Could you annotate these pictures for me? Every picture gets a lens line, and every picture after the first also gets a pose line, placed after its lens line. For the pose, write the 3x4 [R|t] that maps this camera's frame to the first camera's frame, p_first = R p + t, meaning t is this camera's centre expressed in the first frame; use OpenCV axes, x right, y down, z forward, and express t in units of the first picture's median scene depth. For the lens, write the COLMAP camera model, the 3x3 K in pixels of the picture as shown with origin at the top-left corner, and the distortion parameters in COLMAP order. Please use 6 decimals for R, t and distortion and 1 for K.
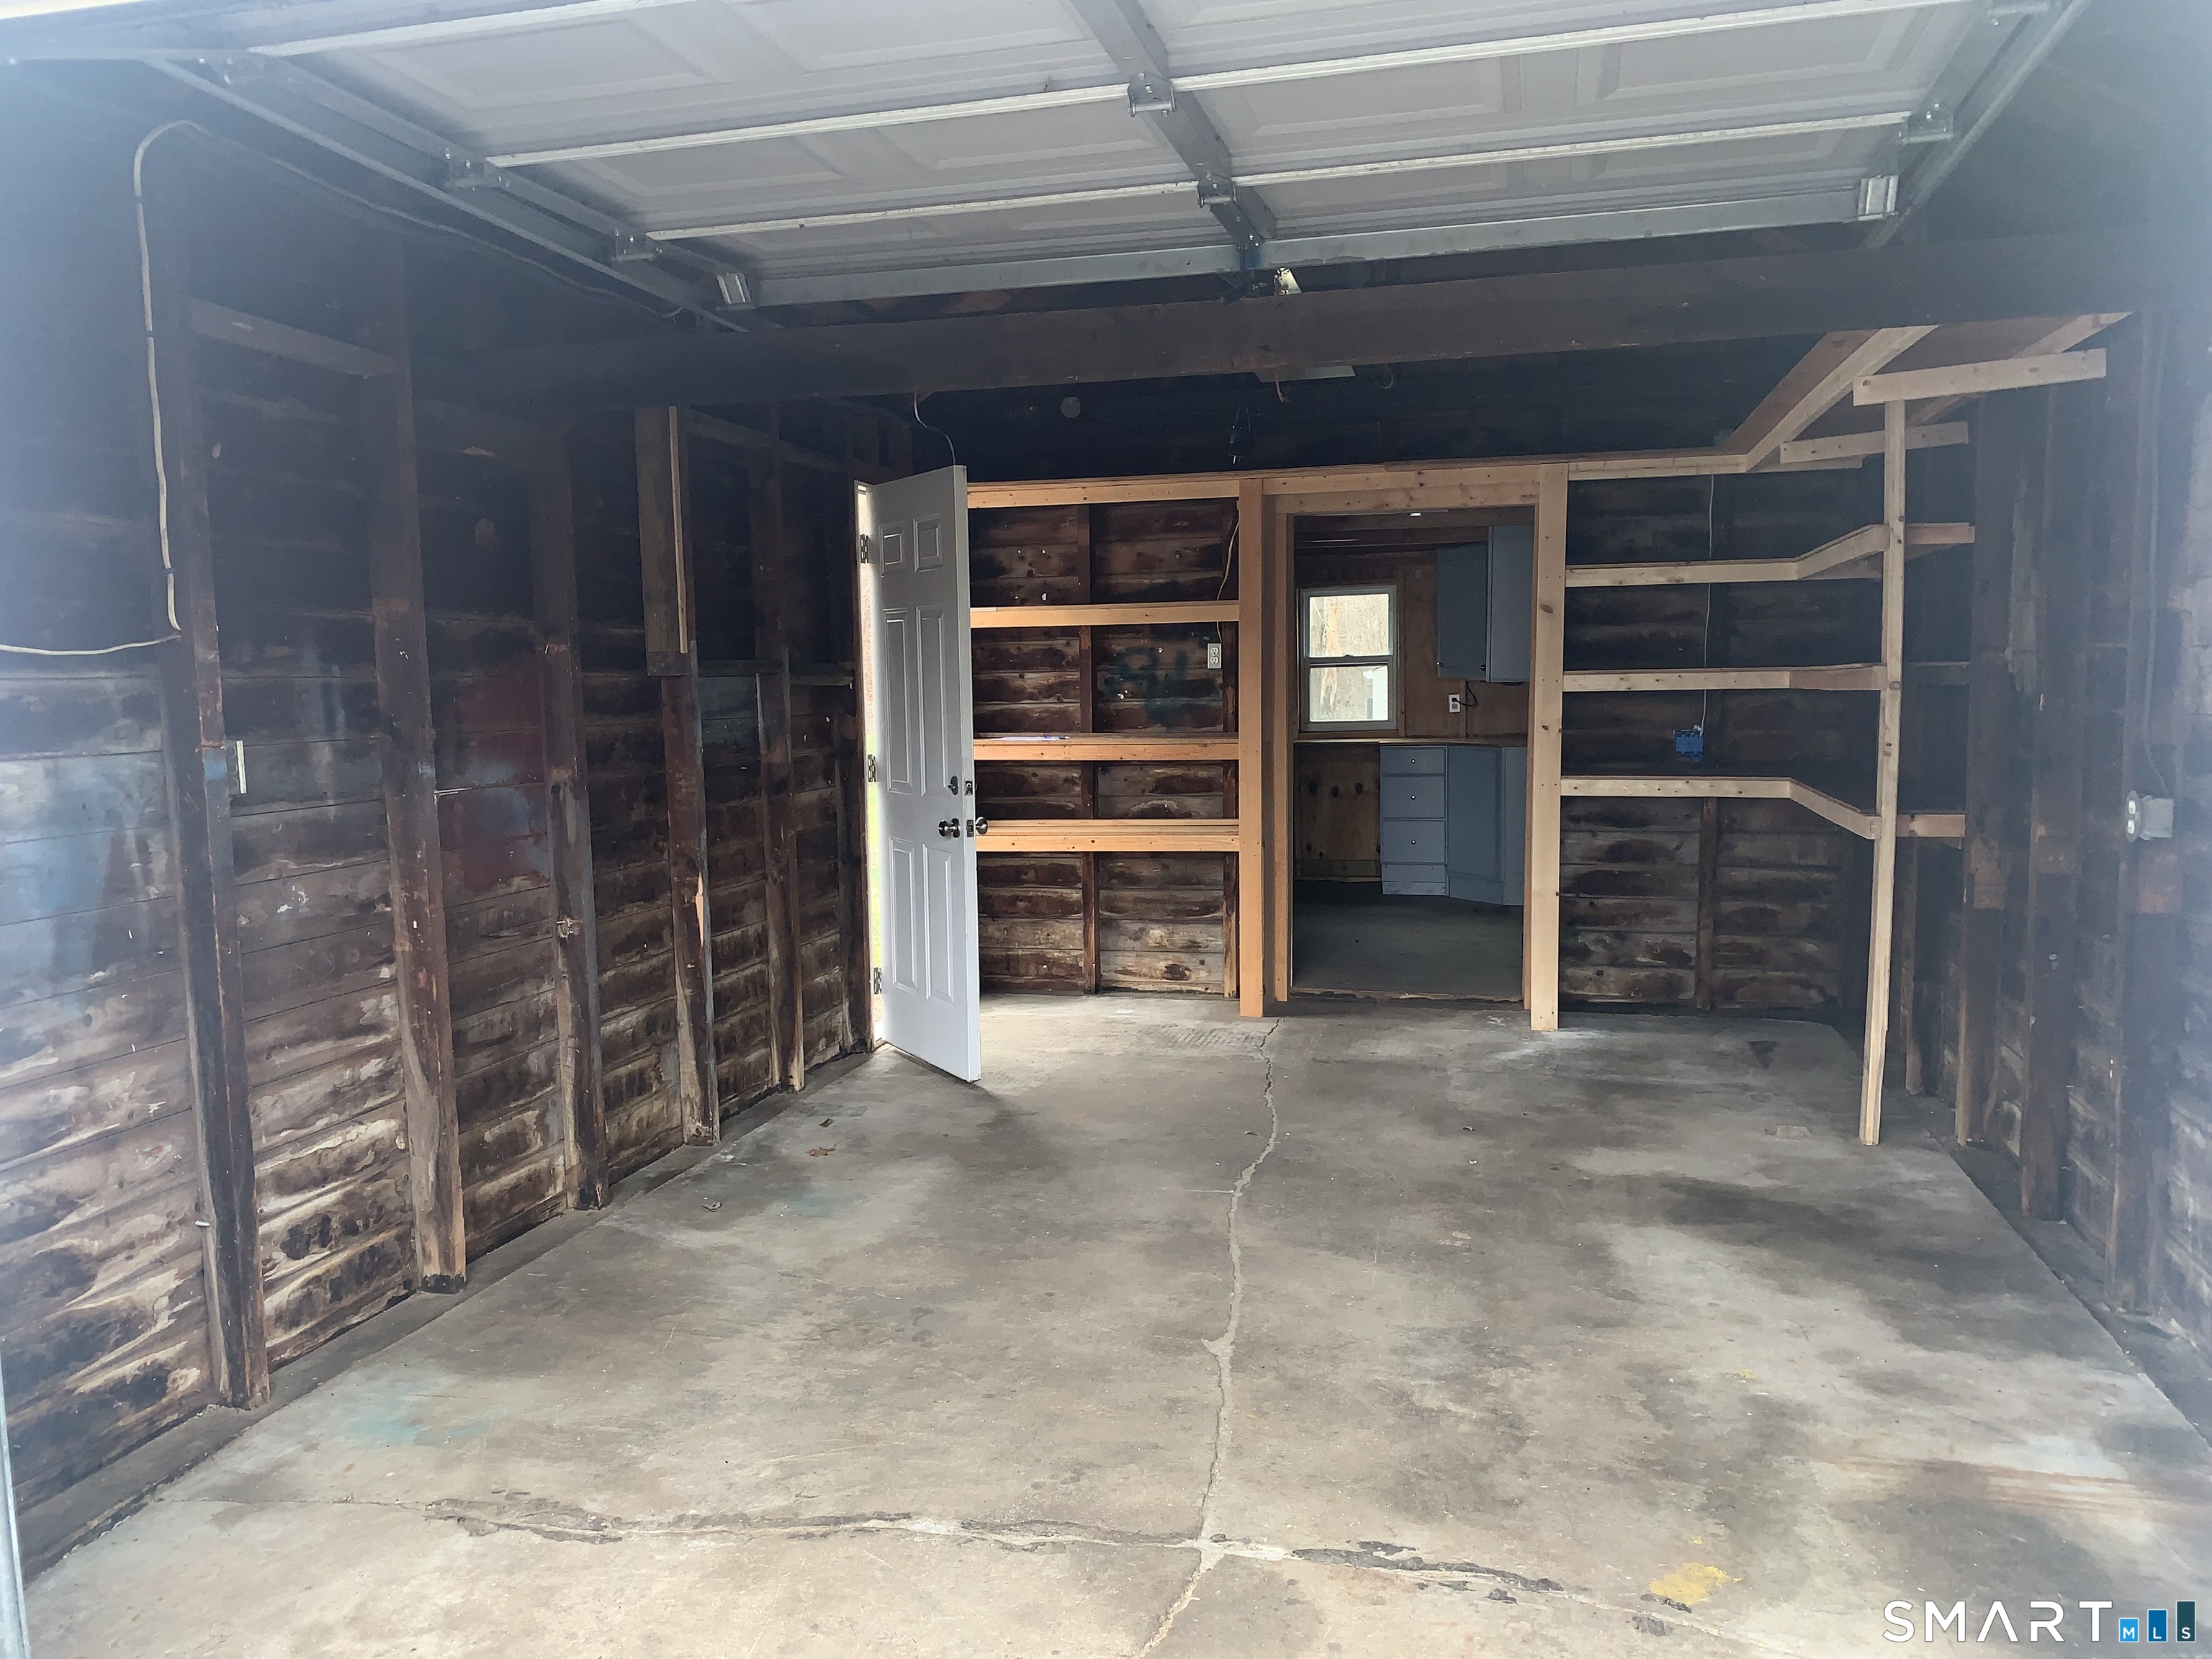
lens RADIAL K [[1668.8, 0, 1103.1], [0, 1668.8, 839.4], [0, 0, 1]] dist [0.057033, -0.007275]
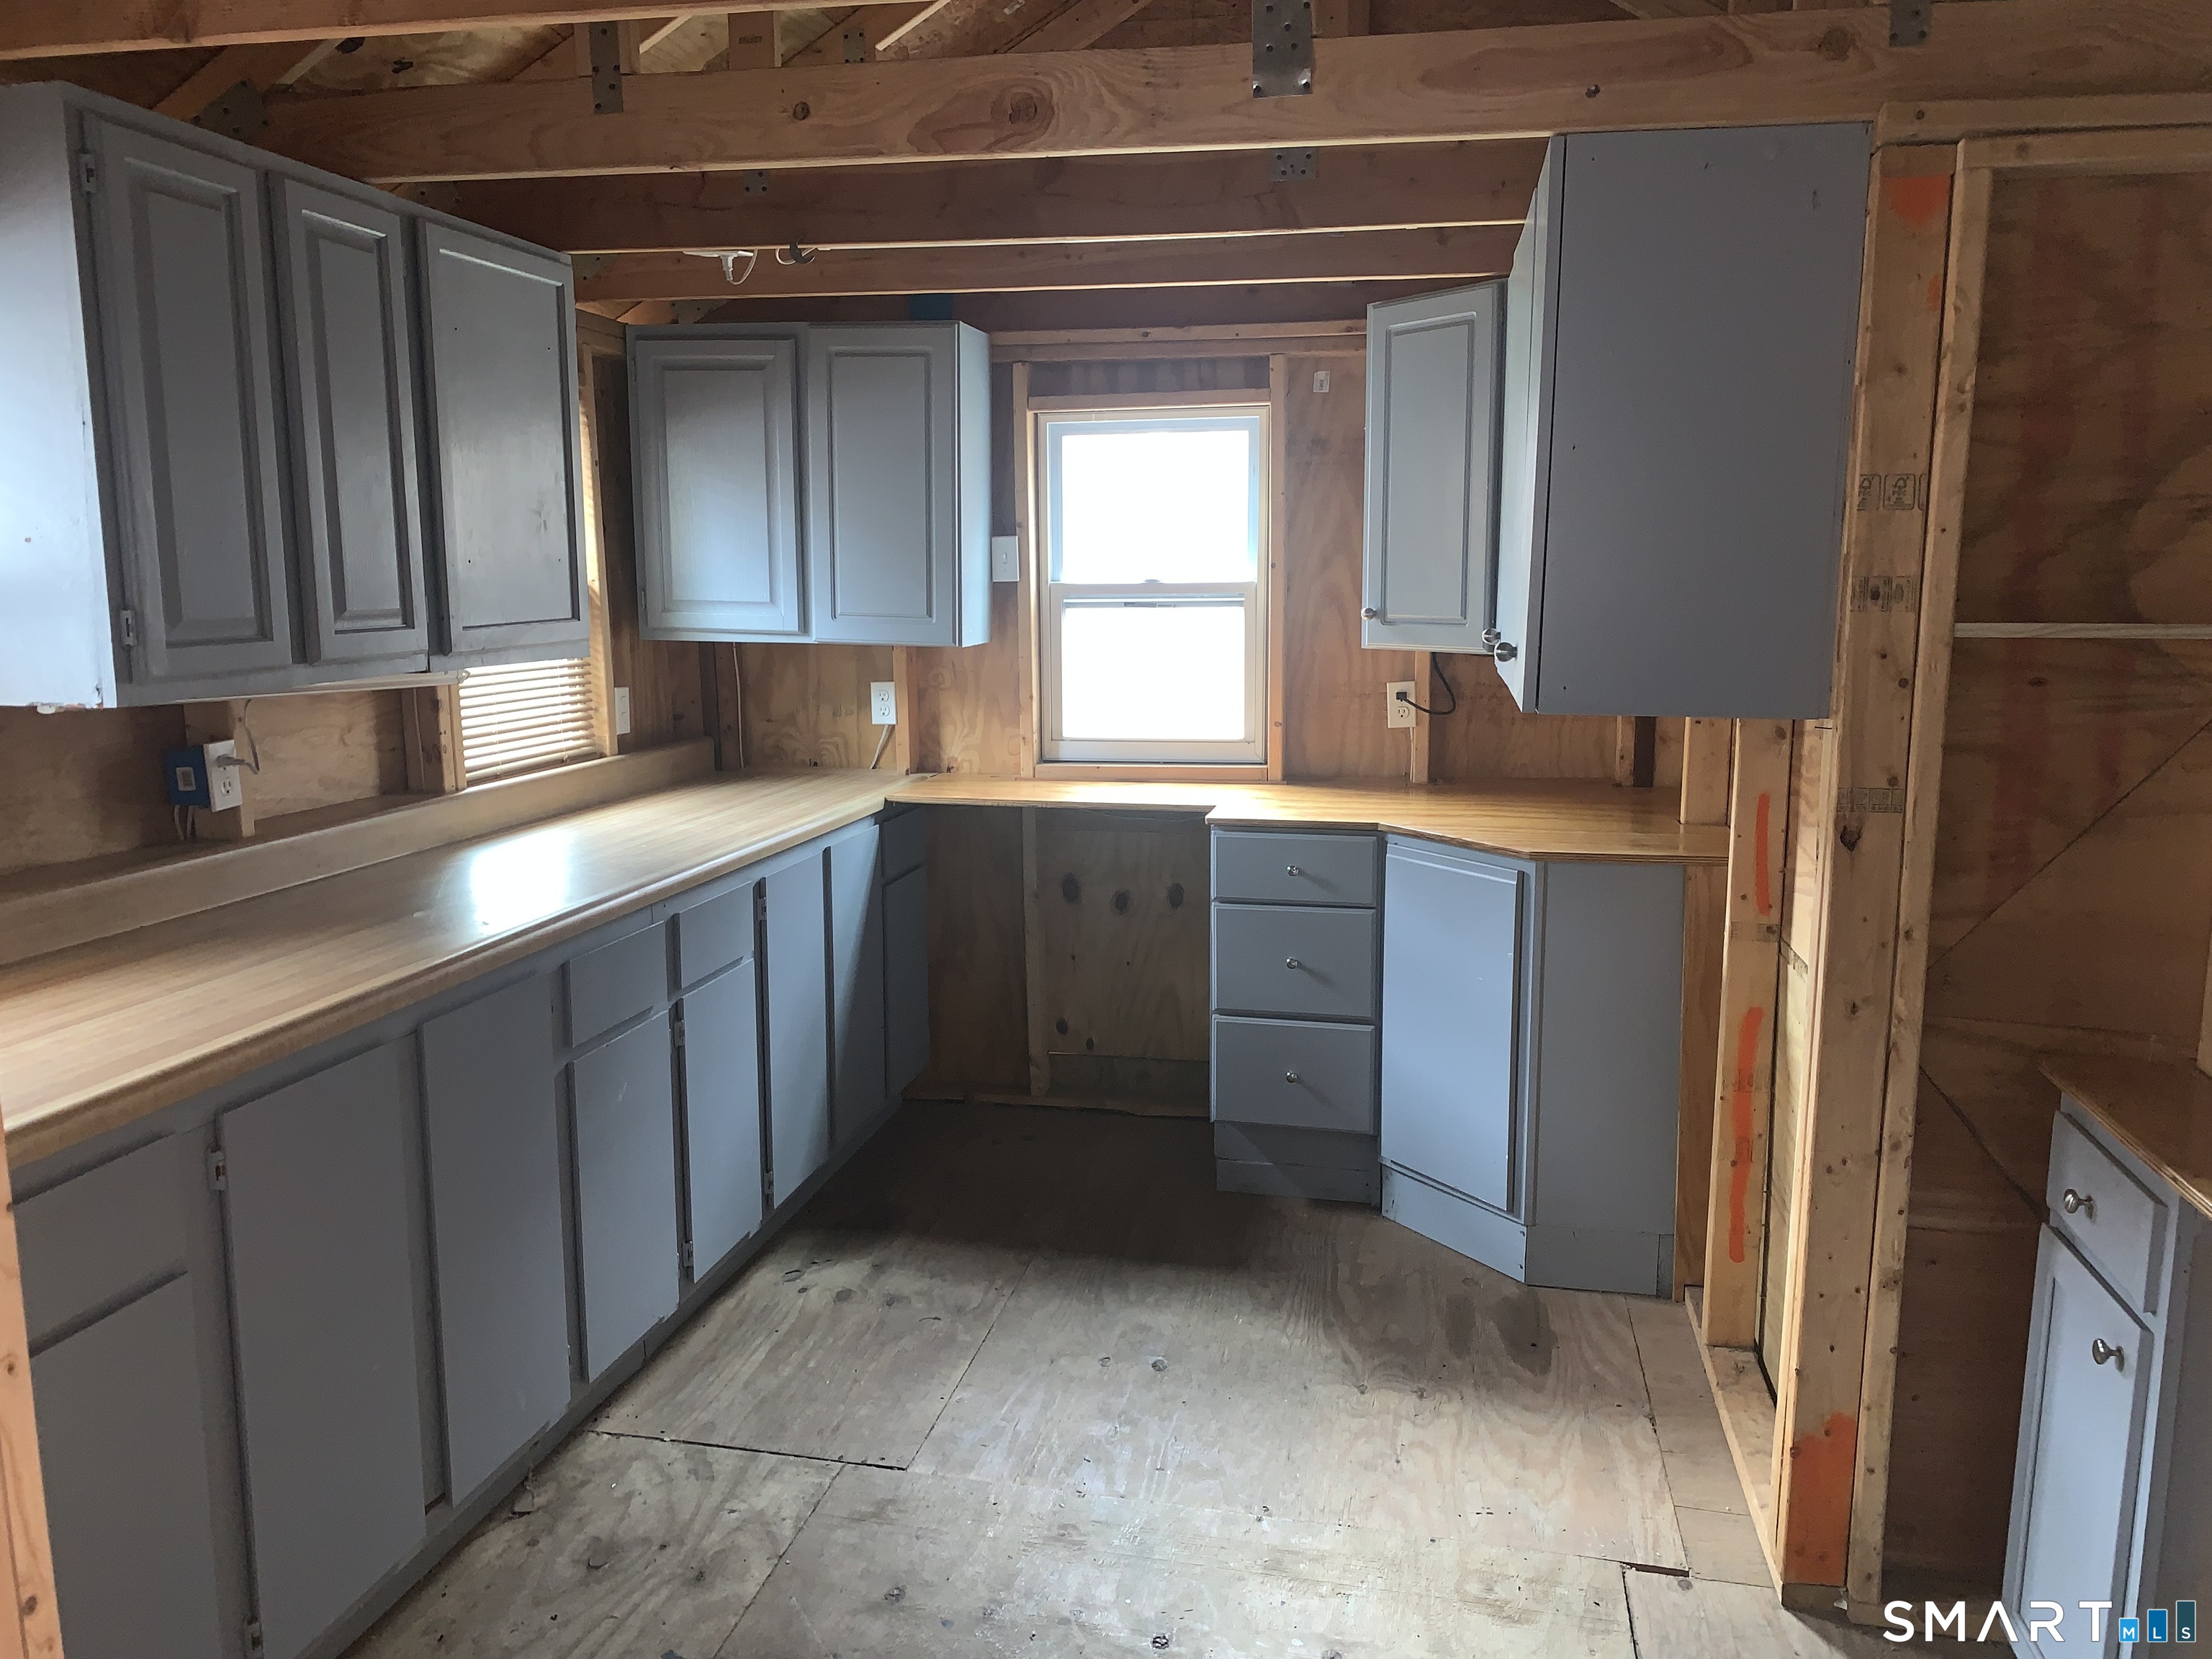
lens RADIAL K [[1668.8, 0, 1102.1], [0, 1668.8, 830.7], [0, 0, 1]] dist [0.057033, -0.007275]
pose [[0.995864, 0.010860, 0.090208, 0.111733], [-0.015212, 0.998746, 0.047699, -0.077678], [-0.089576, -0.048874, 0.994780, 0.674183]]
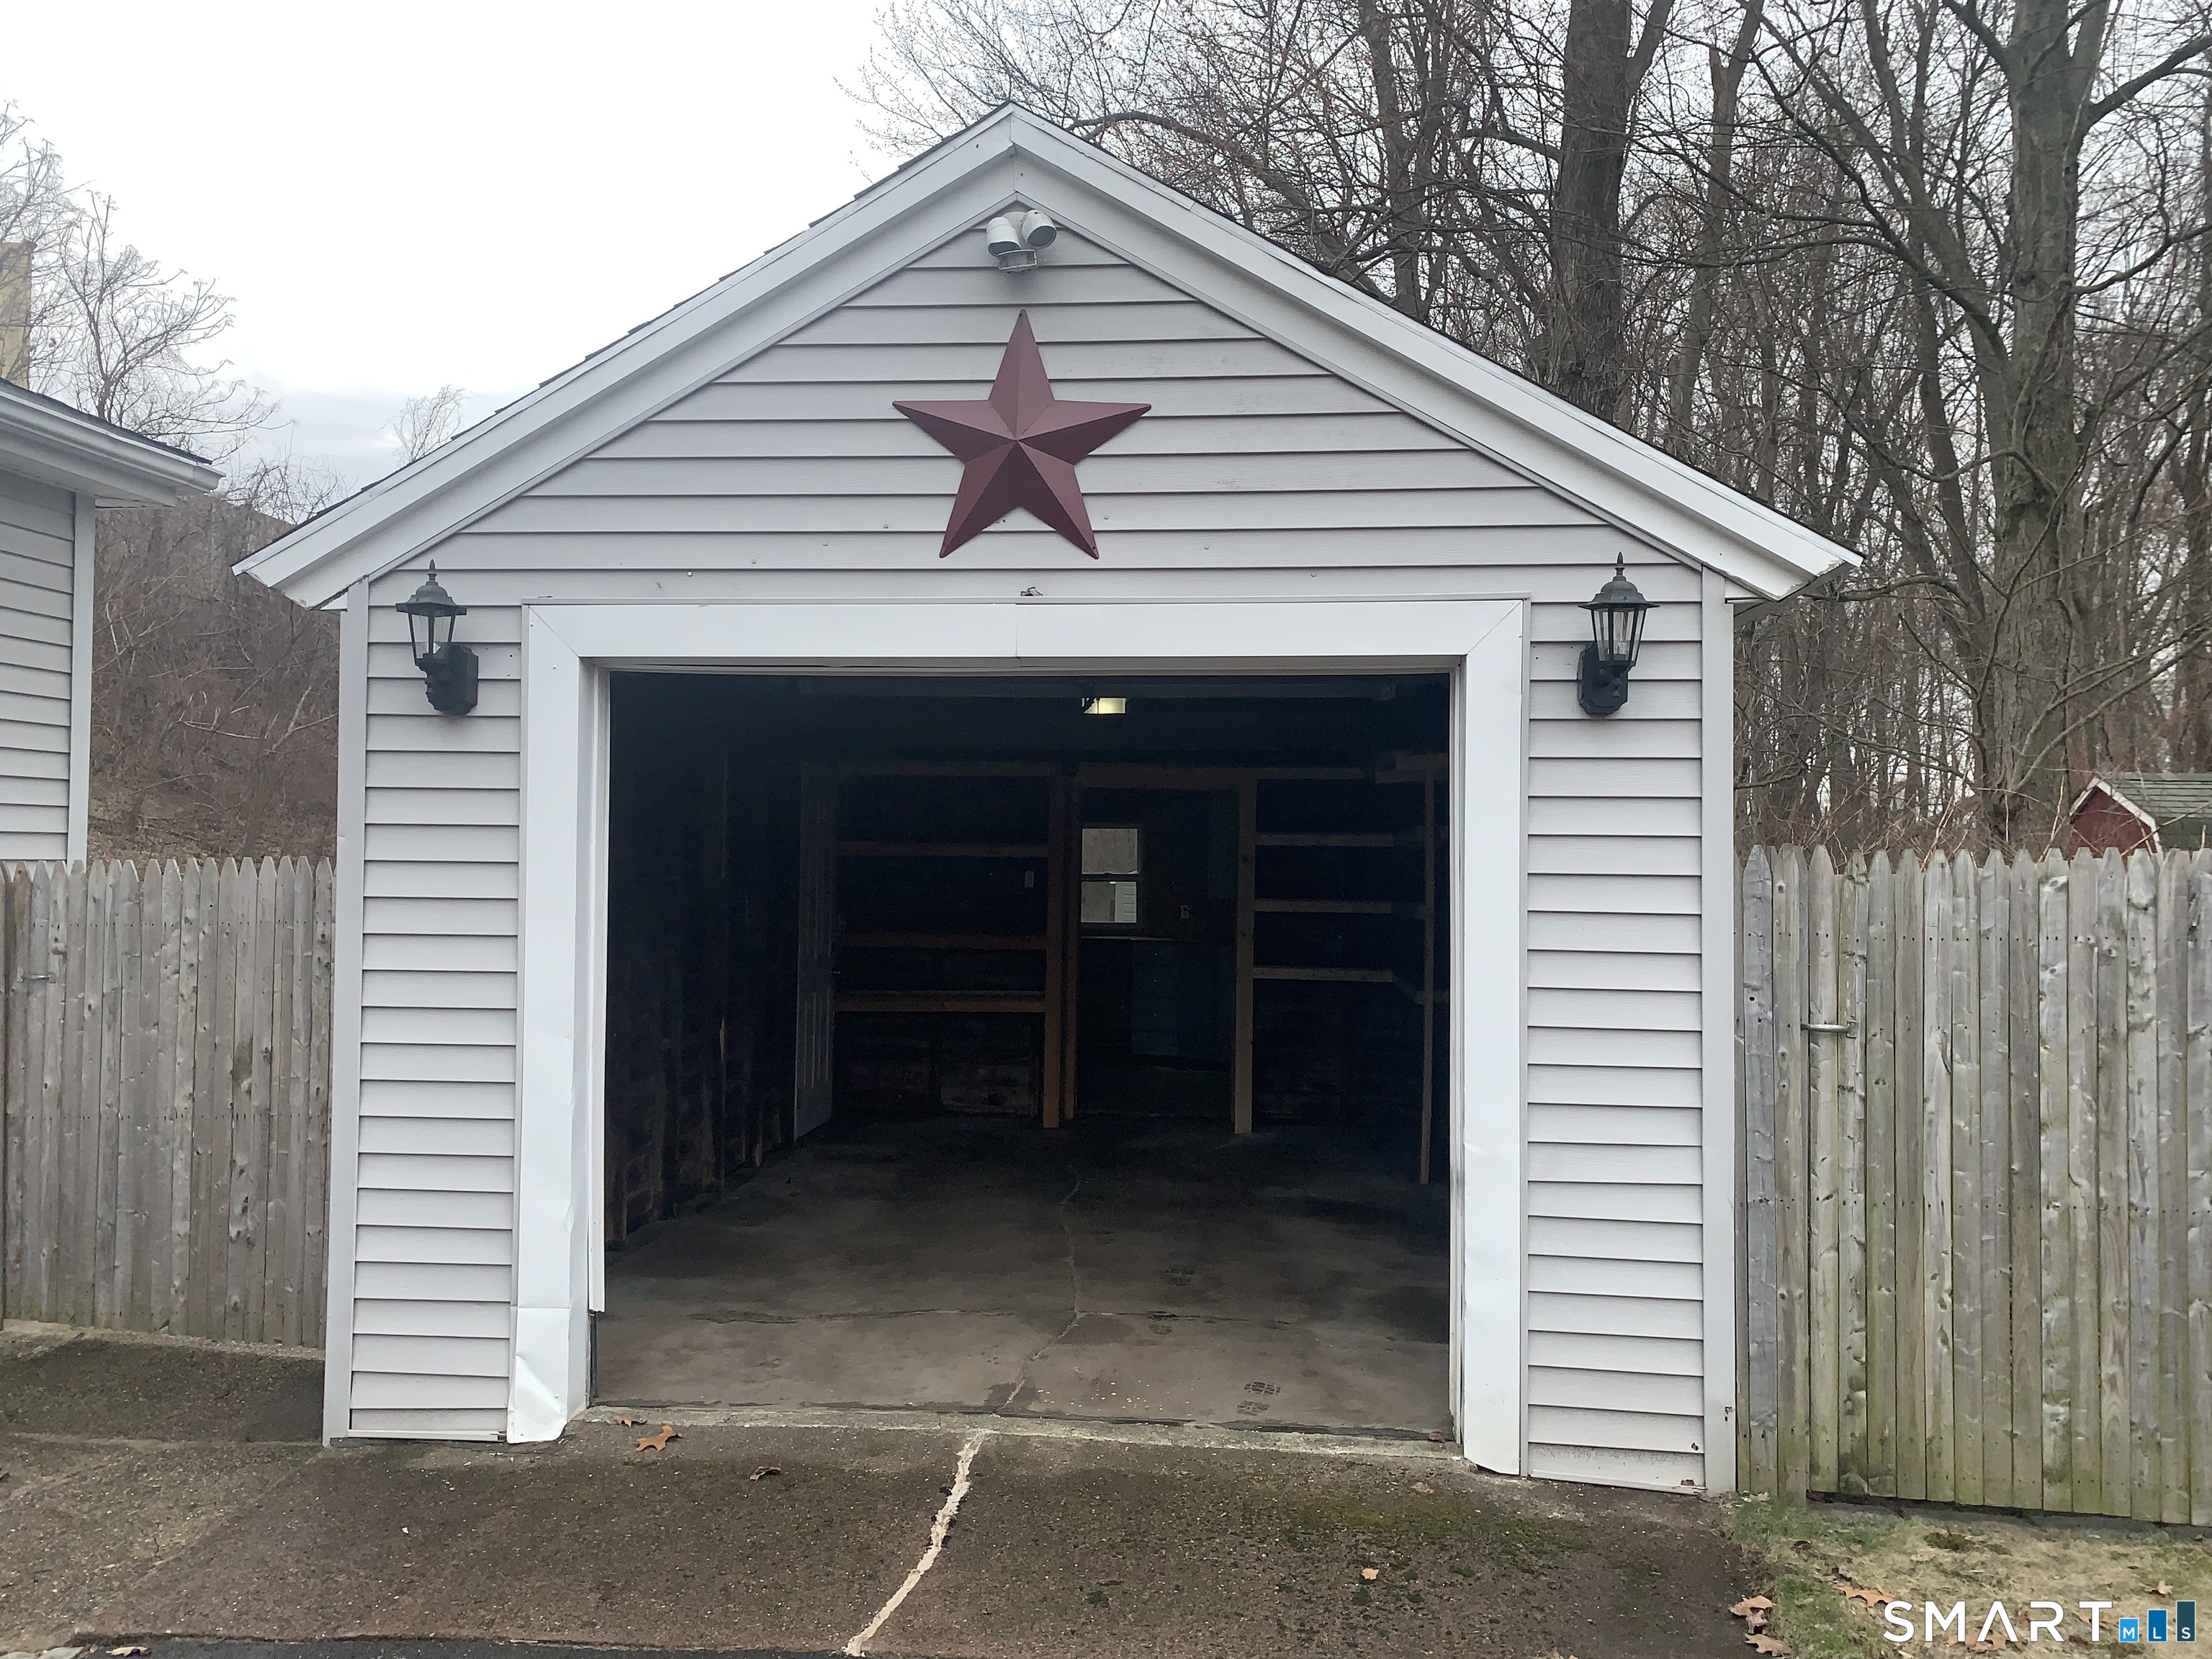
lens RADIAL K [[1668.8, 0, 1102.8], [0, 1668.8, 830.3], [0, 0, 1]] dist [0.057033, -0.007275]
pose [[0.986862, 0.030961, 0.158574, -0.116889], [-0.011689, 0.992577, -0.121057, 0.027320], [-0.161145, 0.117613, 0.979898, -0.519638]]
